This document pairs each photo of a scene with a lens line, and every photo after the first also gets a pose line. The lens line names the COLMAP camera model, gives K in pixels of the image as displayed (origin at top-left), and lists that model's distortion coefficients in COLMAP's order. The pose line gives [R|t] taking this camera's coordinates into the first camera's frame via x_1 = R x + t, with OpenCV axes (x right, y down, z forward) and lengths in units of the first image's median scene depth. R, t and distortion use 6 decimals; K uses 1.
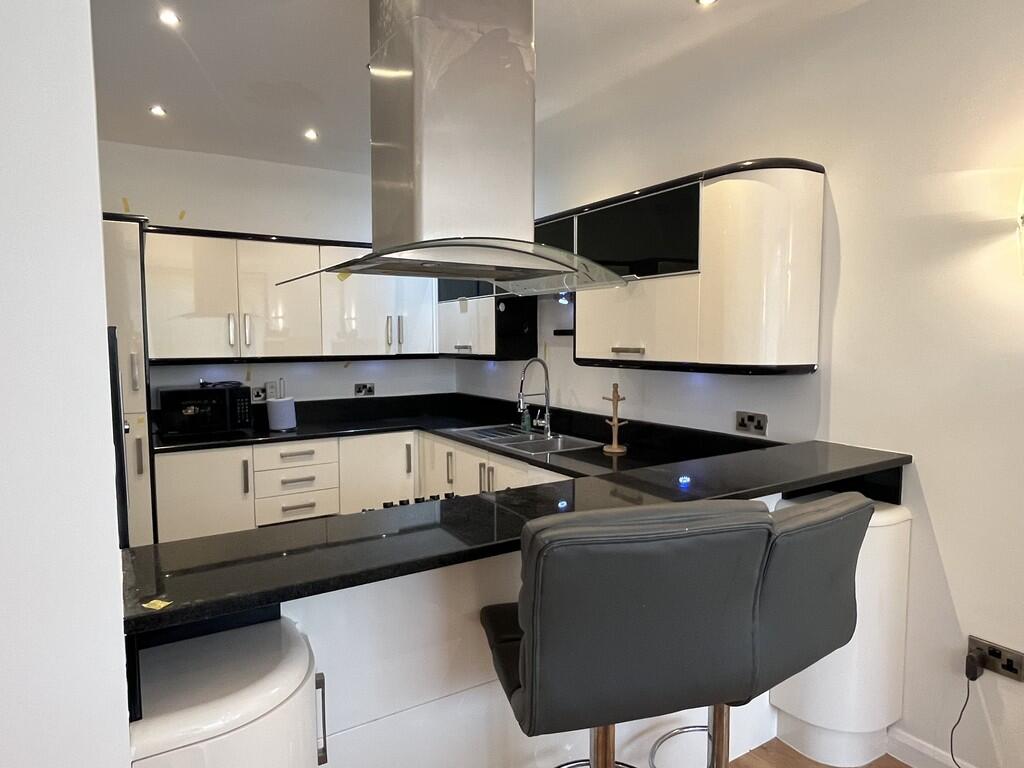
lens RADIAL K [[604.9, 0, 516.6], [0, 604.9, 381.7], [0, 0, 1]] dist [-0.019142, 0.013951]
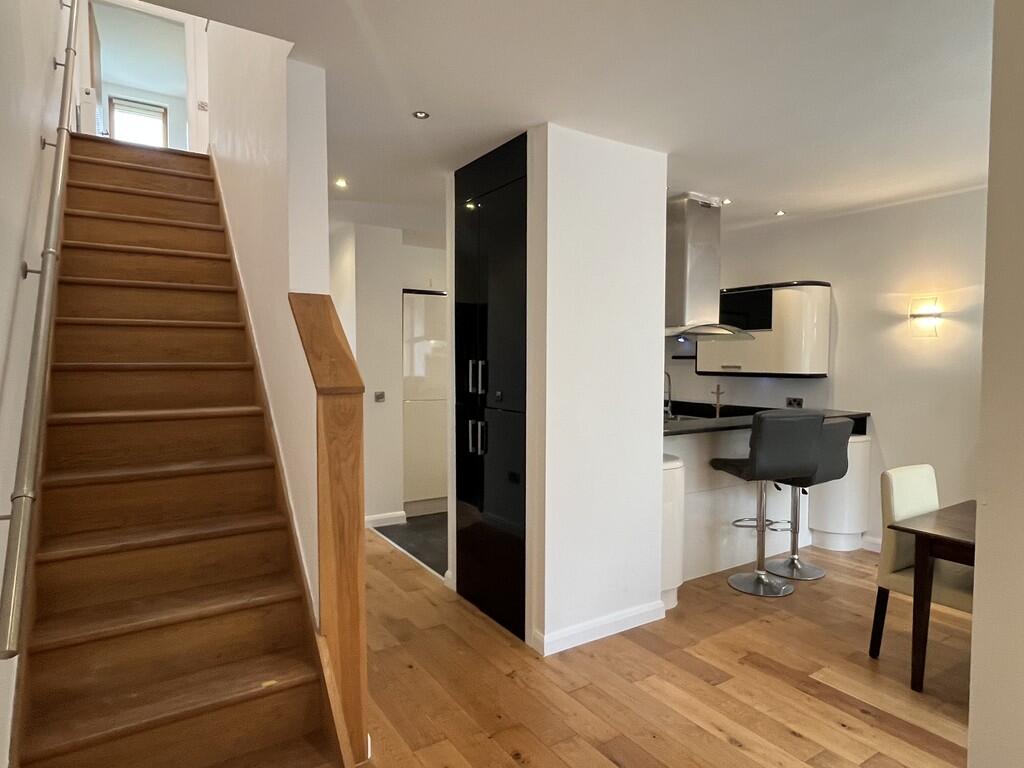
lens RADIAL K [[604.9, 0, 515.6], [0, 604.9, 384.0], [0, 0, 1]] dist [-0.019142, 0.013951]
pose [[0.999791, 0.007810, 0.018878, -0.605869], [-0.007214, 0.999480, -0.031439, 0.077163], [-0.019114, 0.031296, 0.999327, -1.042390]]
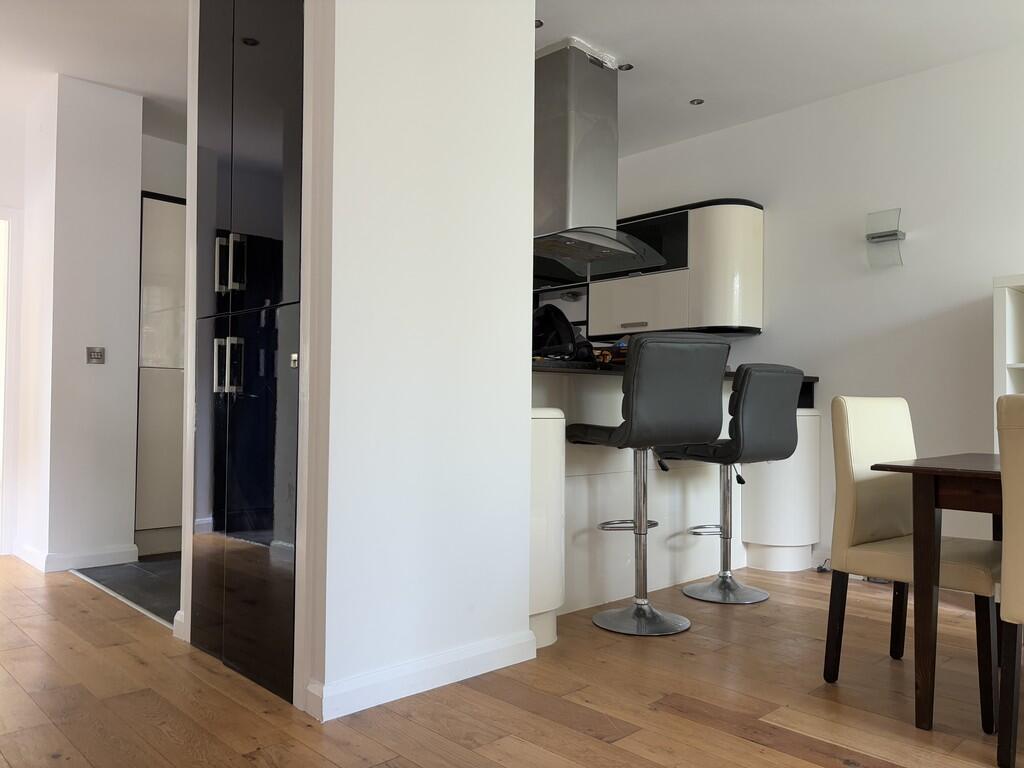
lens RADIAL K [[779.7, 0, 517.1], [0, 779.7, 390.7], [0, 0, 1]] dist [0.022420, -0.007119]
pose [[0.978363, 0.019683, 0.205960, -0.492497], [0.000871, 0.995064, -0.099228, 0.304396], [-0.206896, 0.097261, 0.973517, -0.757634]]
